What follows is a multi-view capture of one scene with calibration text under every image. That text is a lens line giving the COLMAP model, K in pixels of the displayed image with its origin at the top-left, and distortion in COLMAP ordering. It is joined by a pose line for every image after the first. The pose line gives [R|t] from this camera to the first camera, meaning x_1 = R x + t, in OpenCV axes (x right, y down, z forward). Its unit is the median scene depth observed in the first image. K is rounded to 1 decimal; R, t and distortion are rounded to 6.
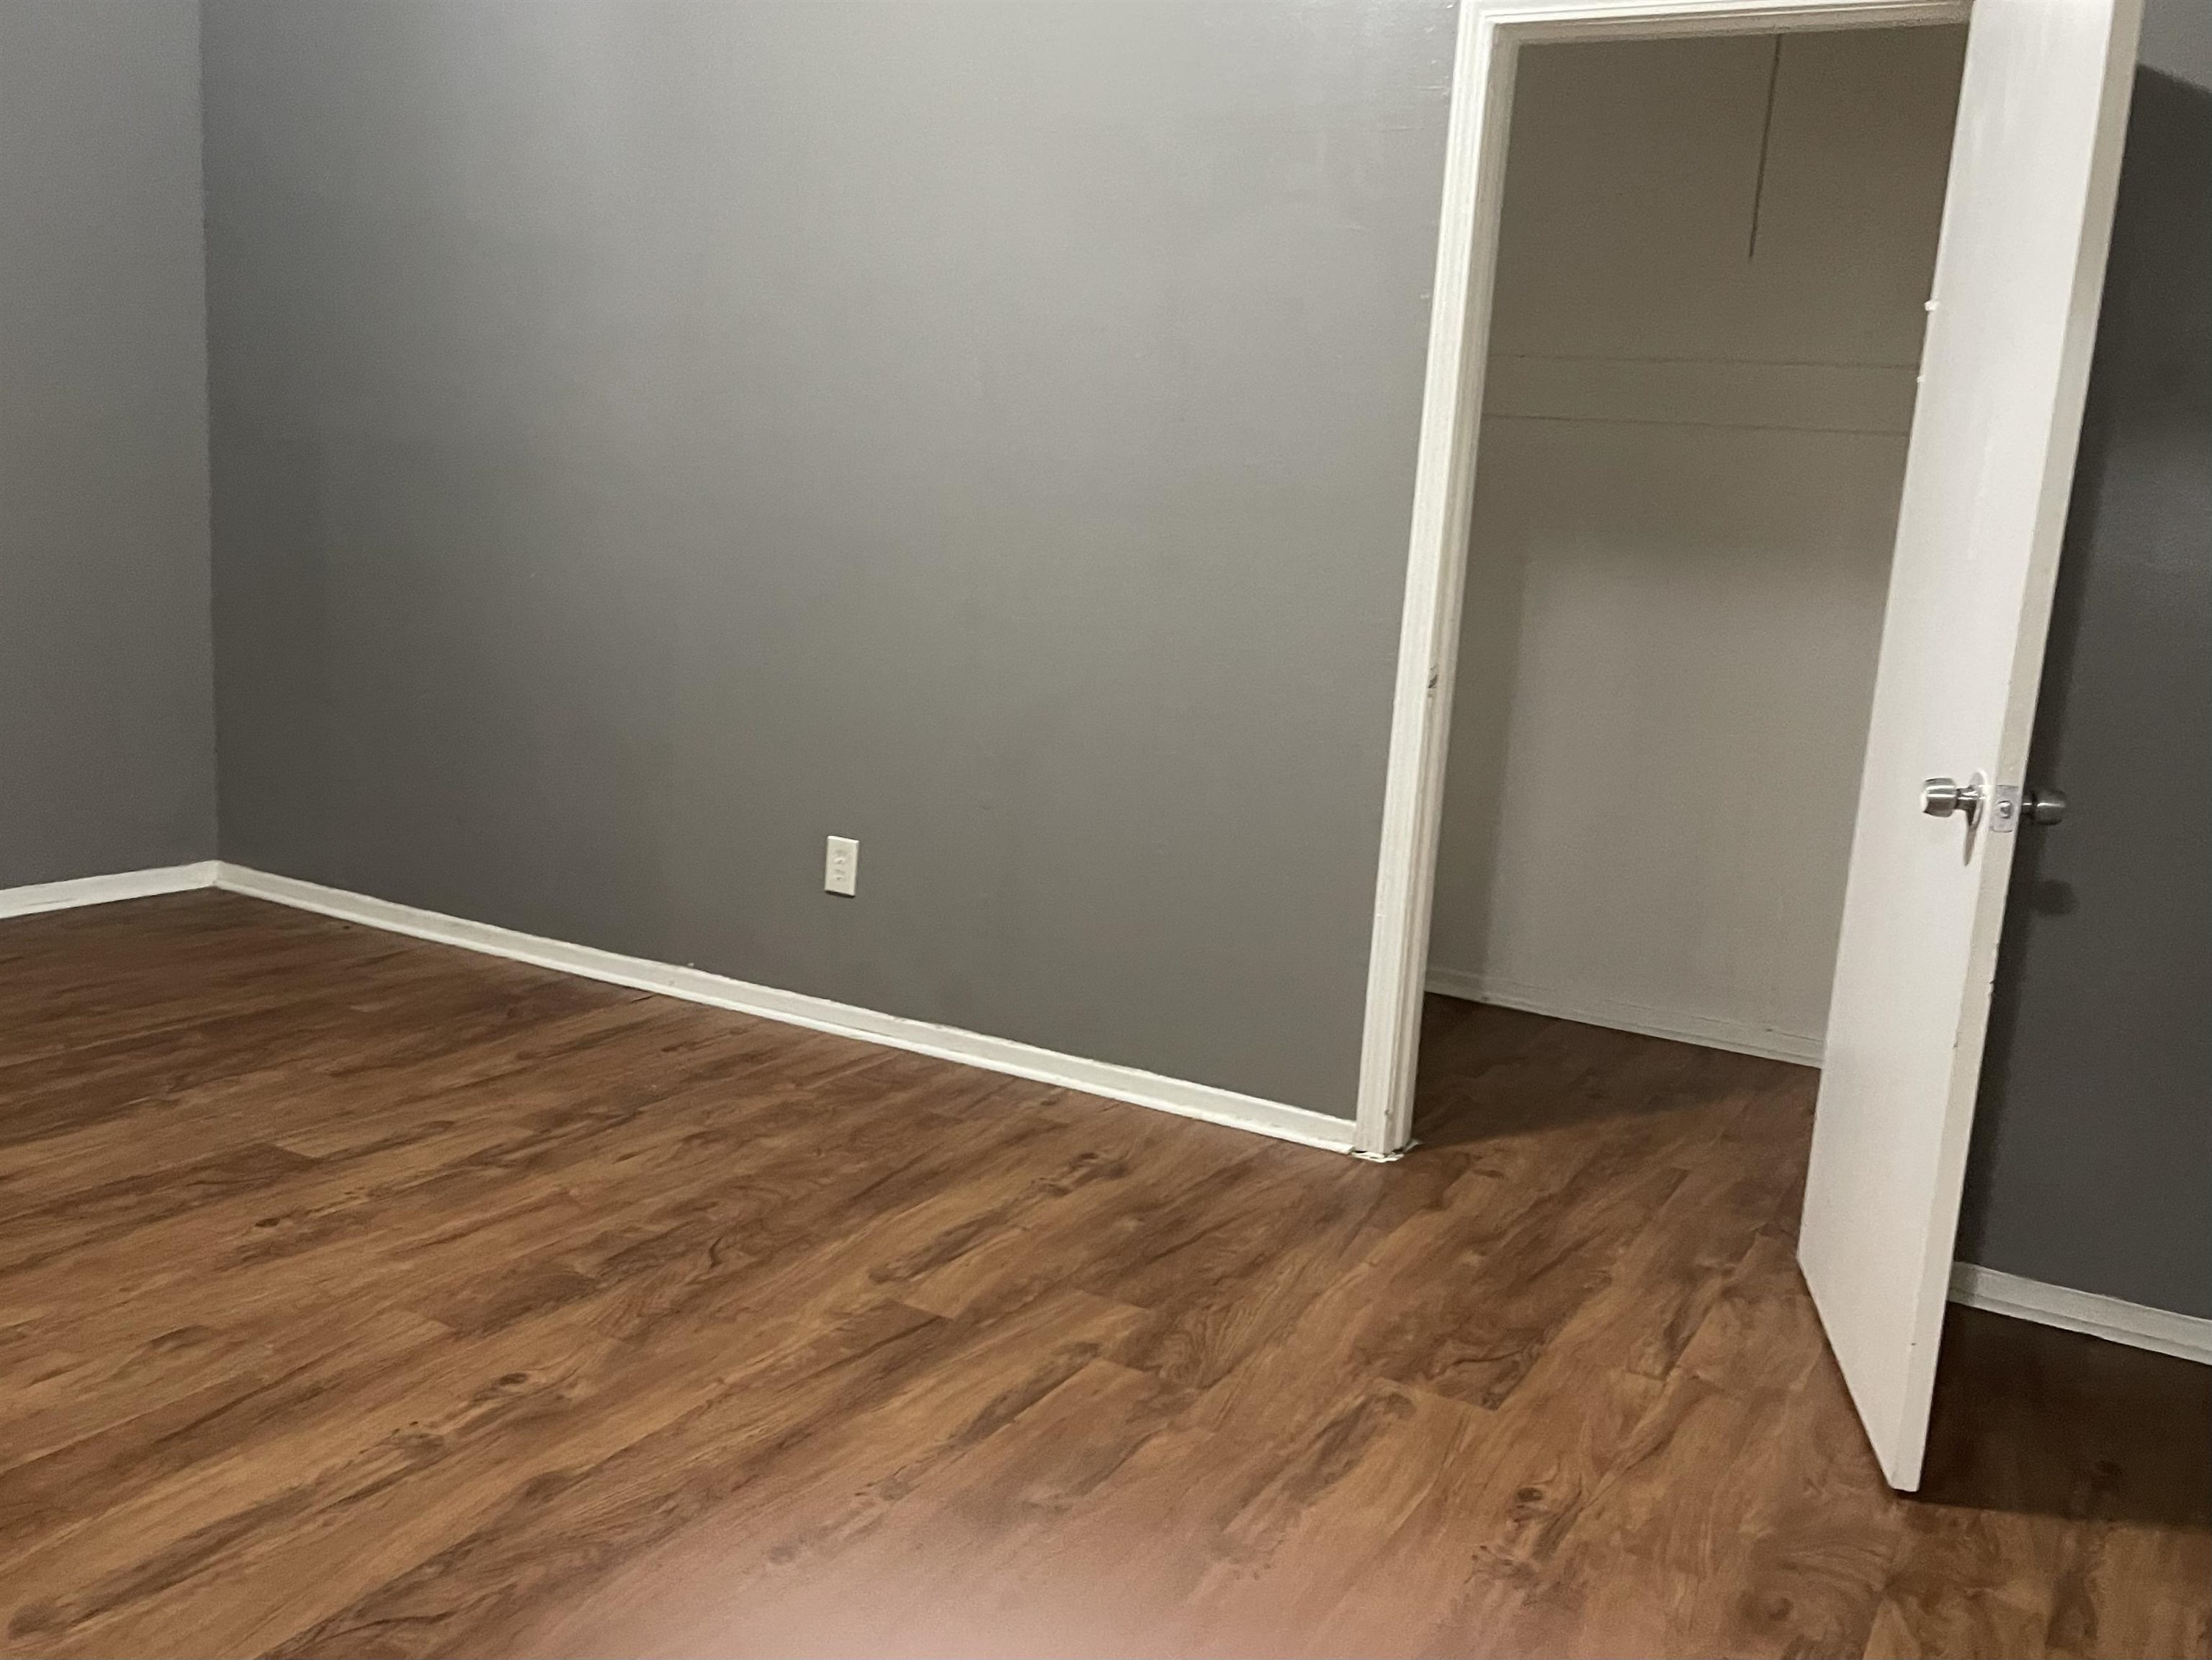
lens RADIAL K [[1906.3, 0, 1113.8], [0, 1906.3, 839.4], [0, 0, 1]] dist [0.052828, -0.060500]
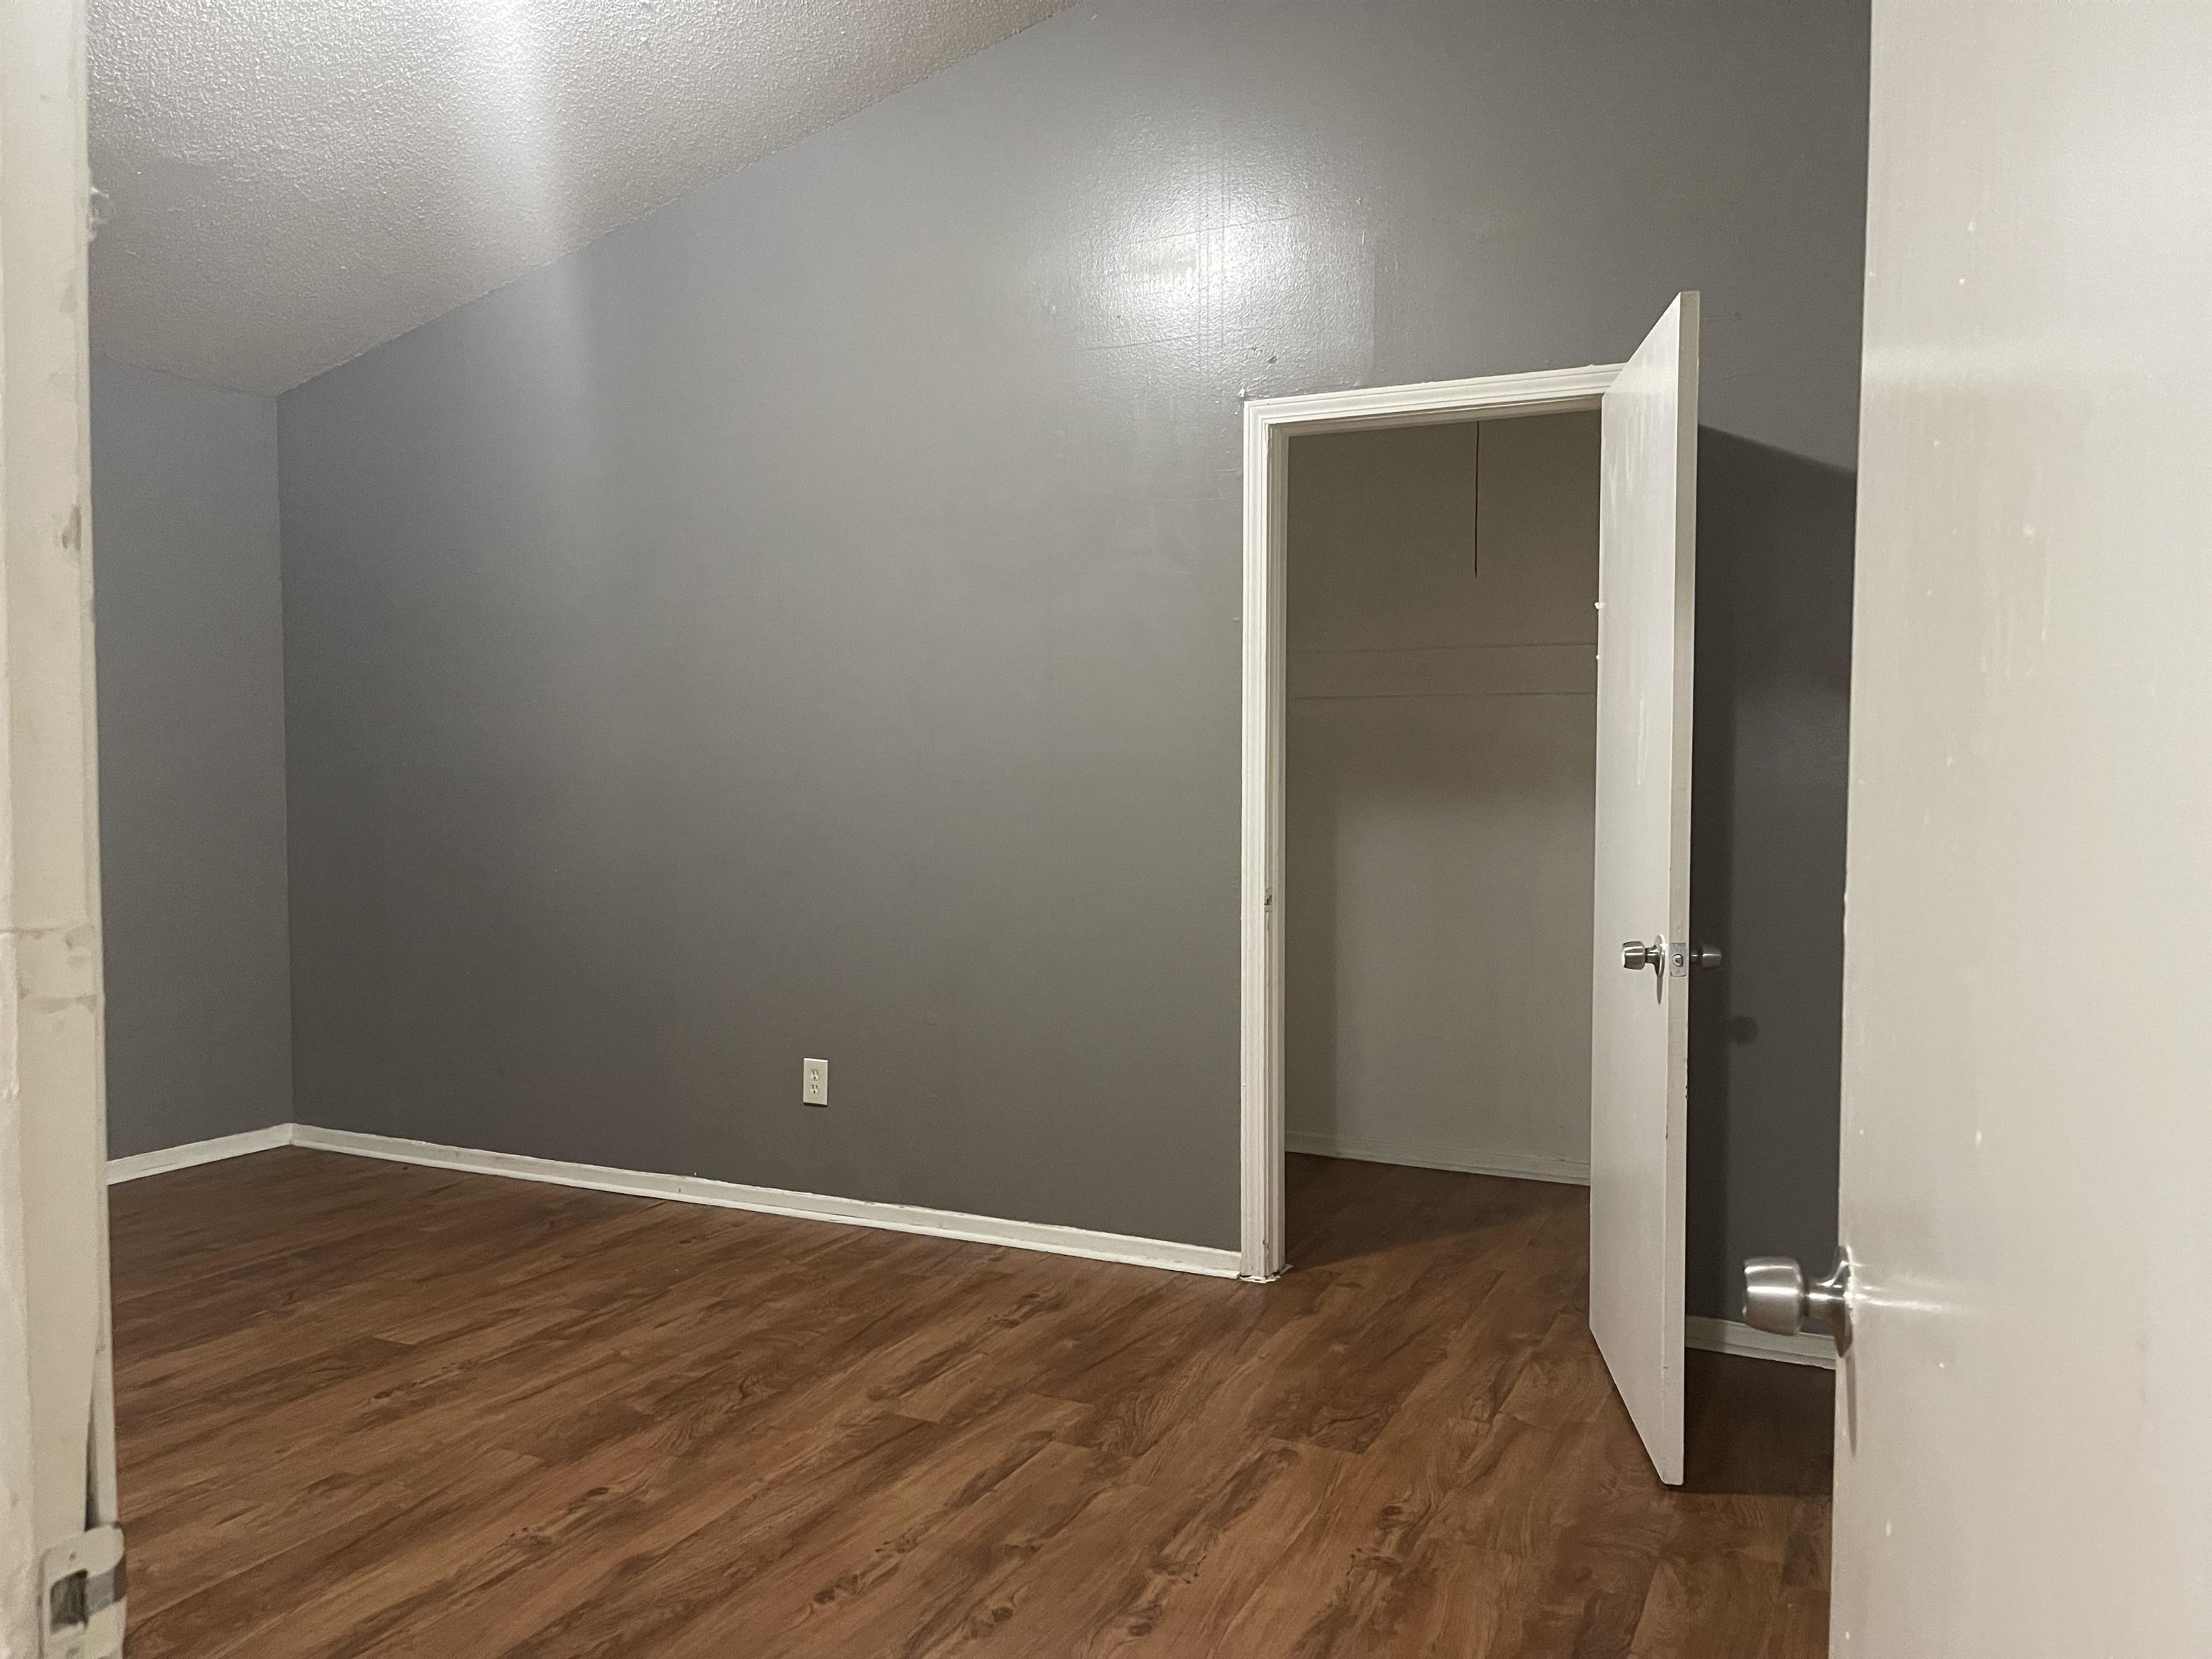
lens RADIAL K [[1654.5, 0, 1098.9], [0, 1654.5, 832.1], [0, 0, 1]] dist [0.058455, -0.079467]
pose [[0.996049, -0.068454, 0.056573, -0.012299], [0.075713, 0.987517, -0.138122, 0.023741], [-0.046412, 0.141860, 0.988798, -0.155058]]
